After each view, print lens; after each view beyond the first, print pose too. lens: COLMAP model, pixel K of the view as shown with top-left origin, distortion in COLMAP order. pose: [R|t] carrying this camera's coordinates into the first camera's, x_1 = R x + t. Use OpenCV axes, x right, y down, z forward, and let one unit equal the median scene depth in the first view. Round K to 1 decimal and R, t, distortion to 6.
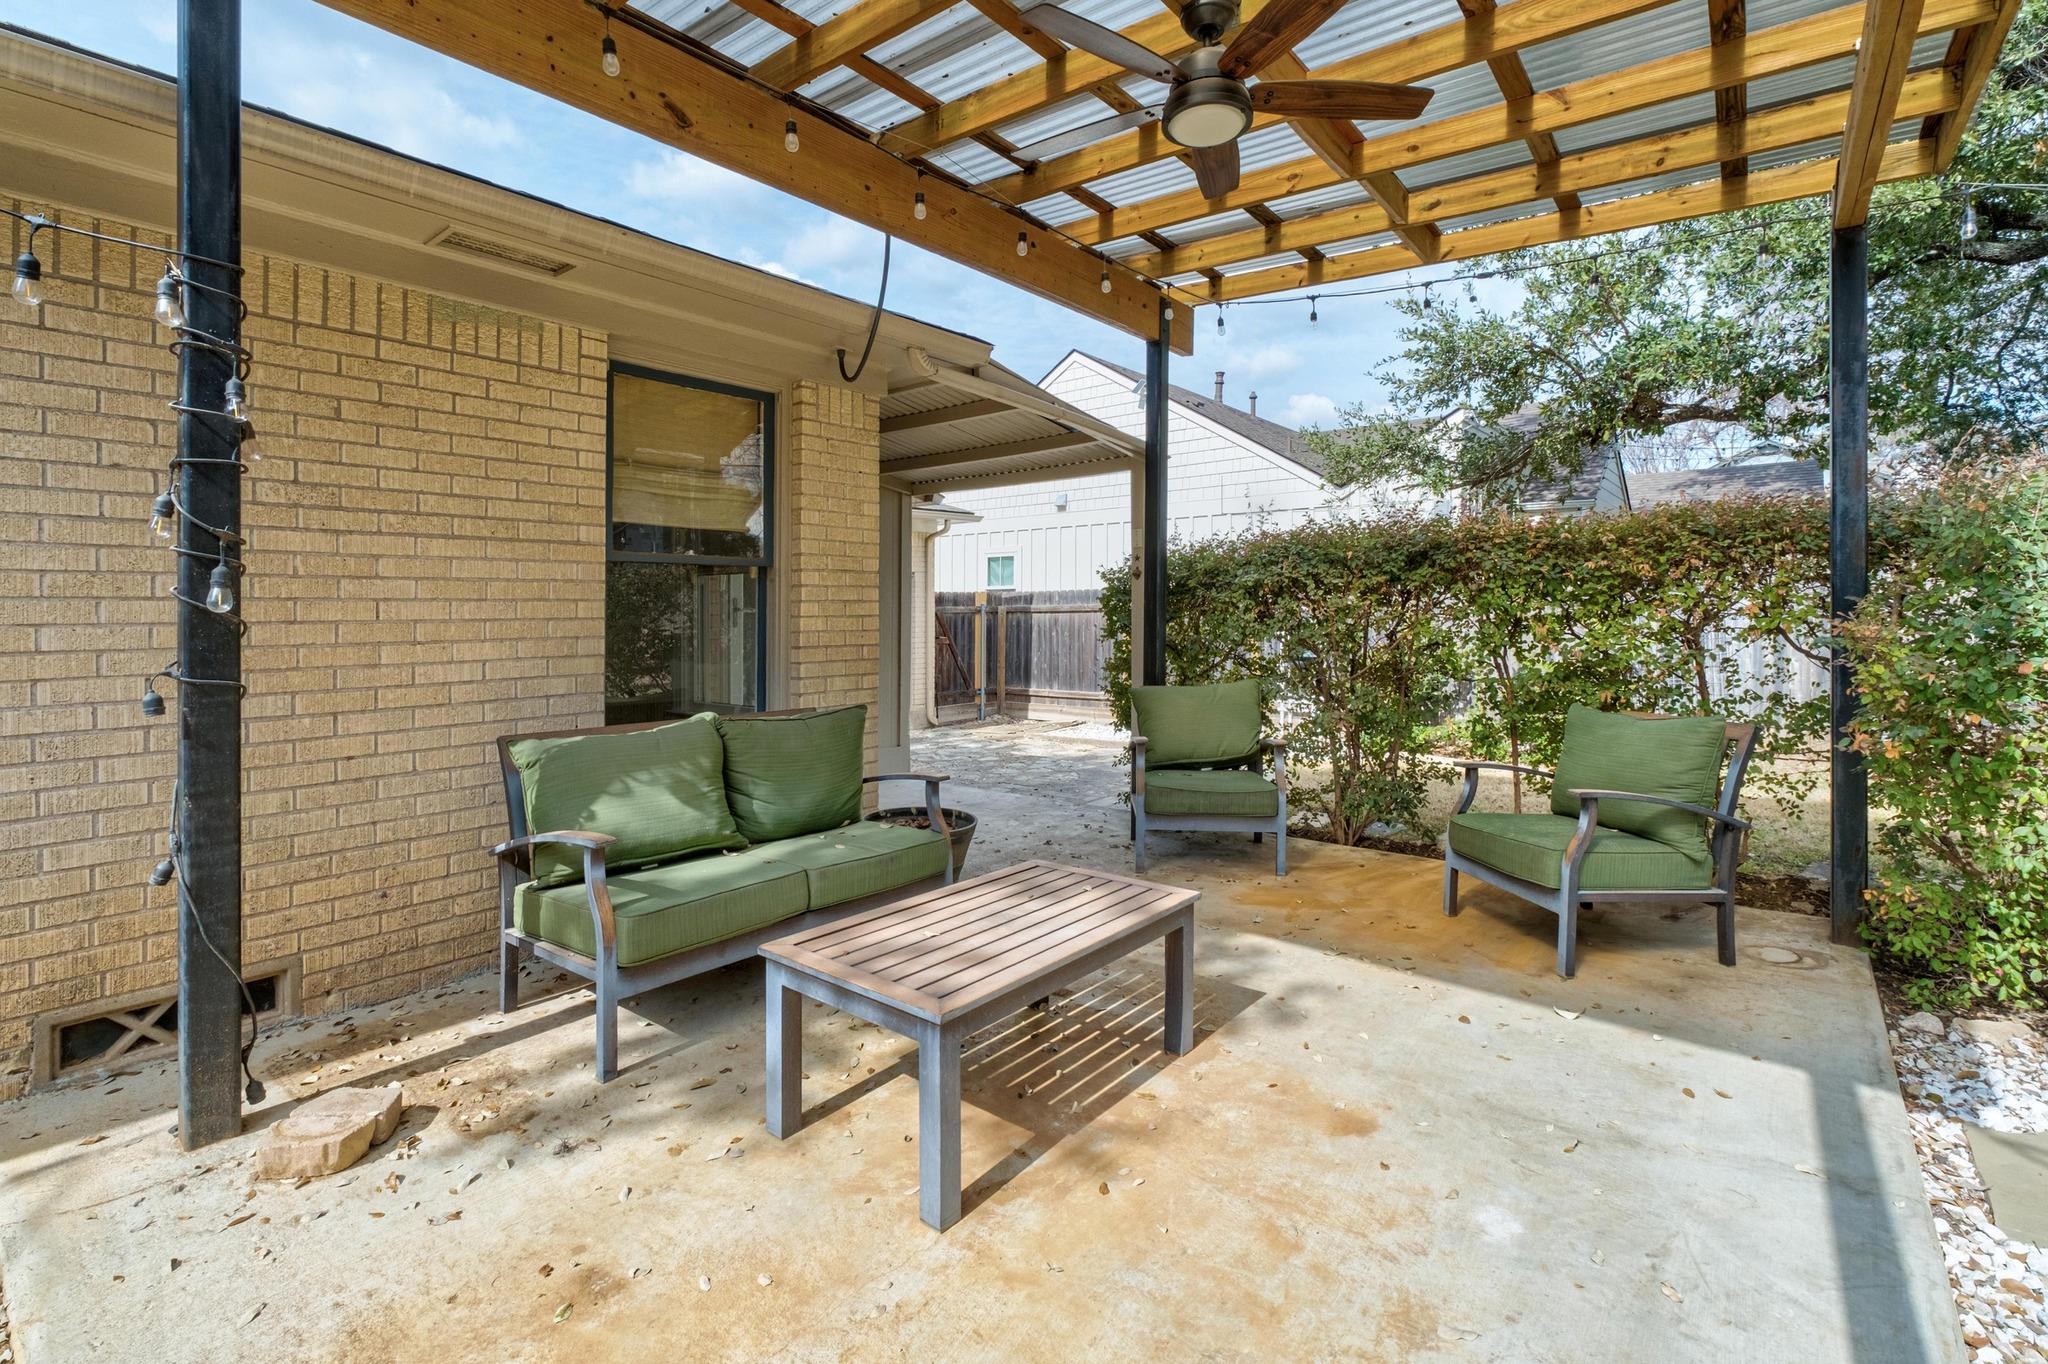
lens RADIAL K [[951.3, 0, 1028.1], [0, 951.3, 619.4], [0, 0, 1]] dist [0.000108, -0.000010]
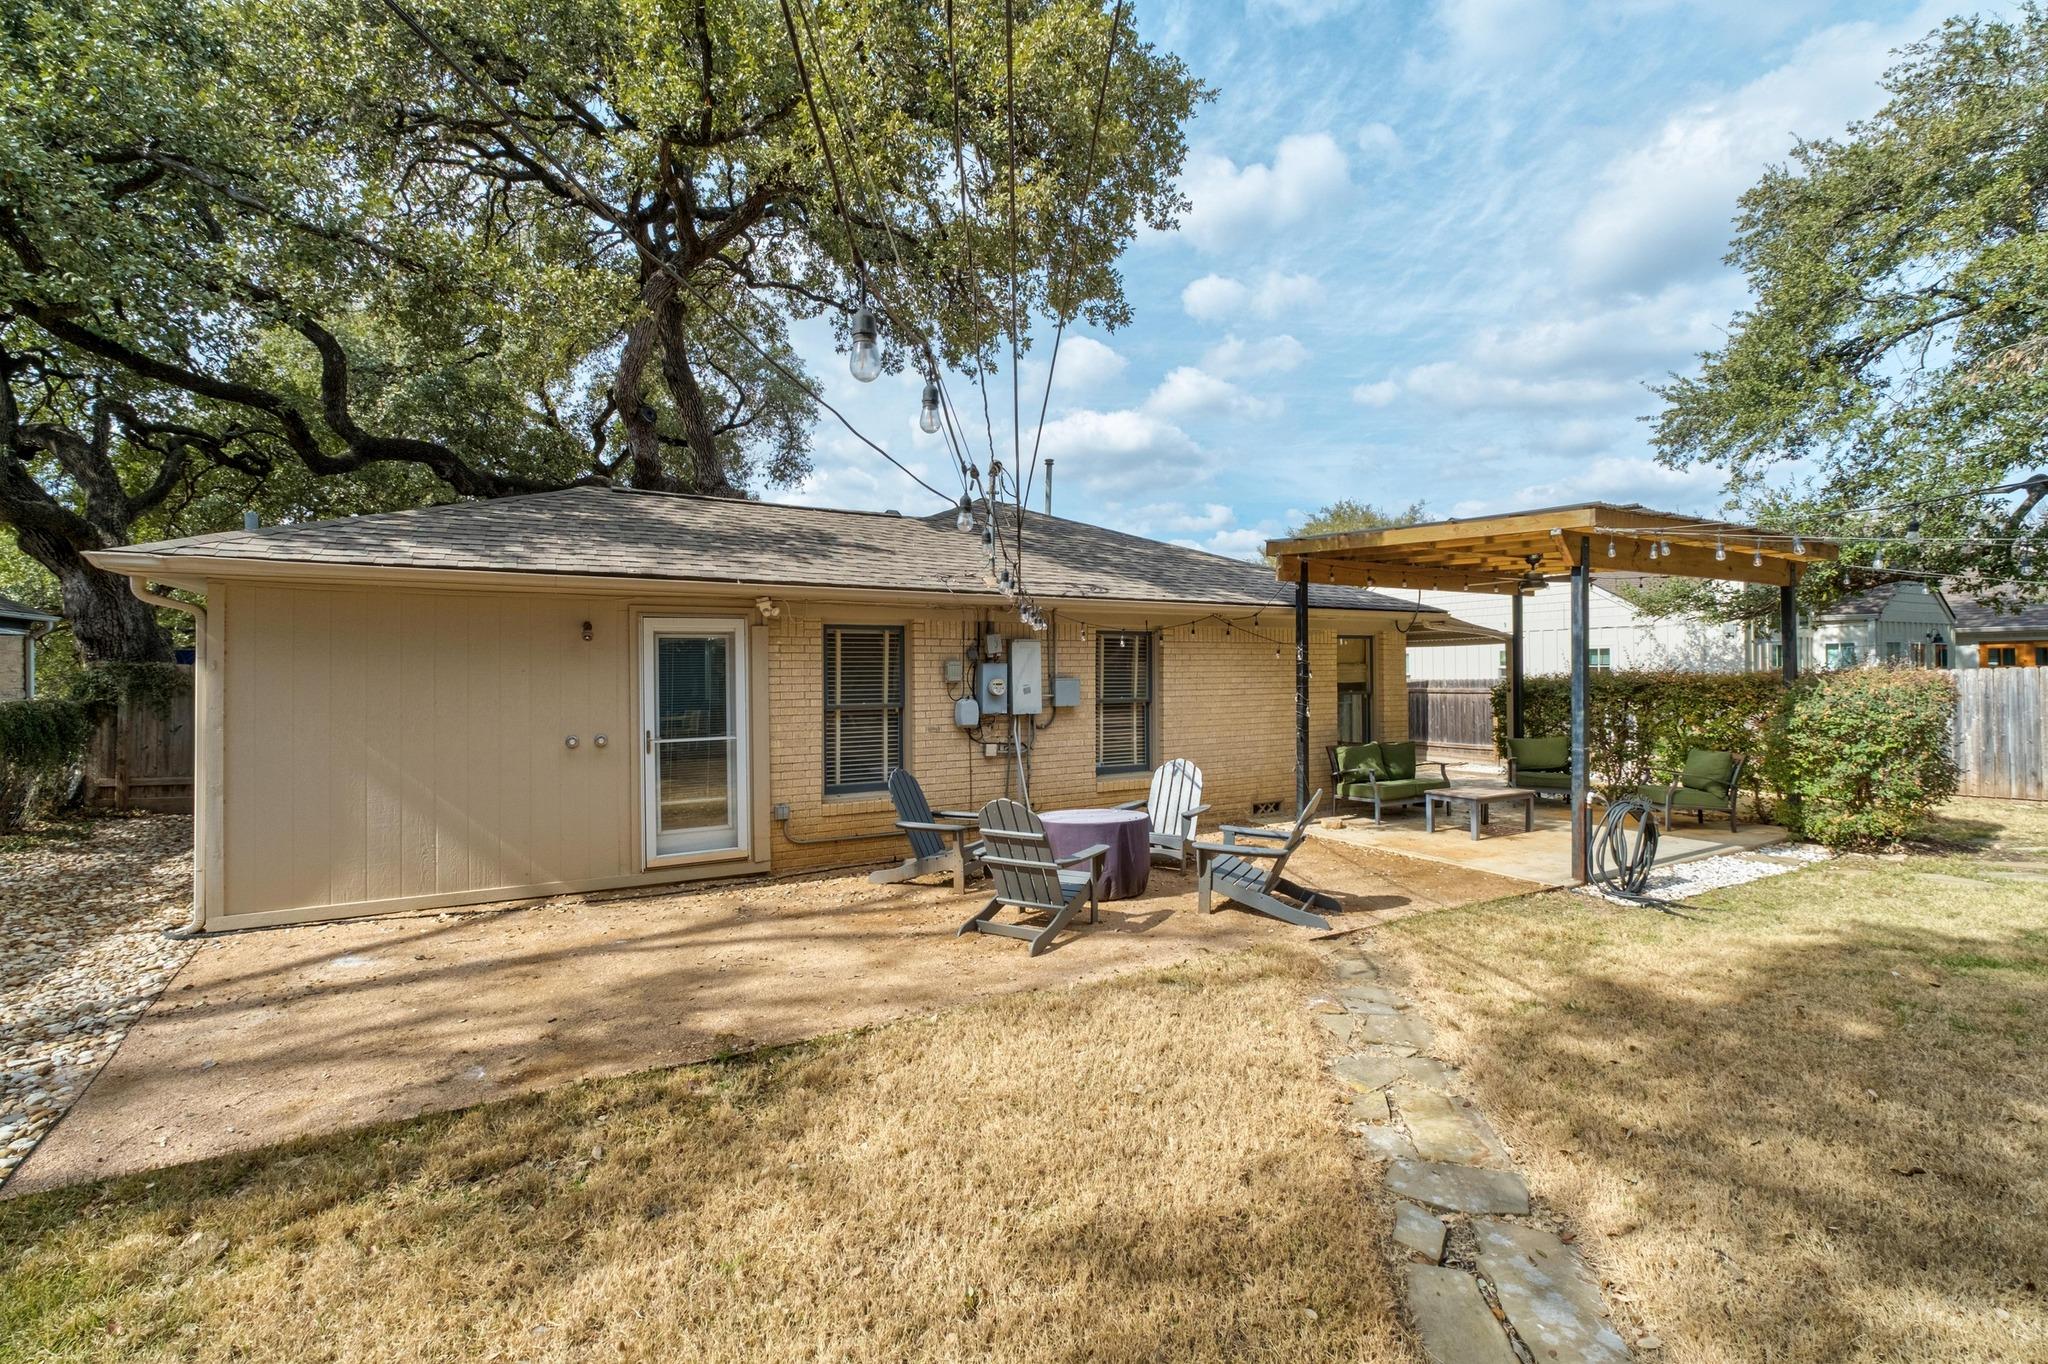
lens RADIAL K [[853.0, 0, 1029.8], [0, 853.0, 659.2], [0, 0, 1]] dist [-0.002208, 0.000341]
pose [[0.927480, -0.016623, -0.373503, -0.174397], [0.007507, 0.999638, -0.025849, -0.070293], [0.373797, 0.021170, 0.927269, -1.235937]]
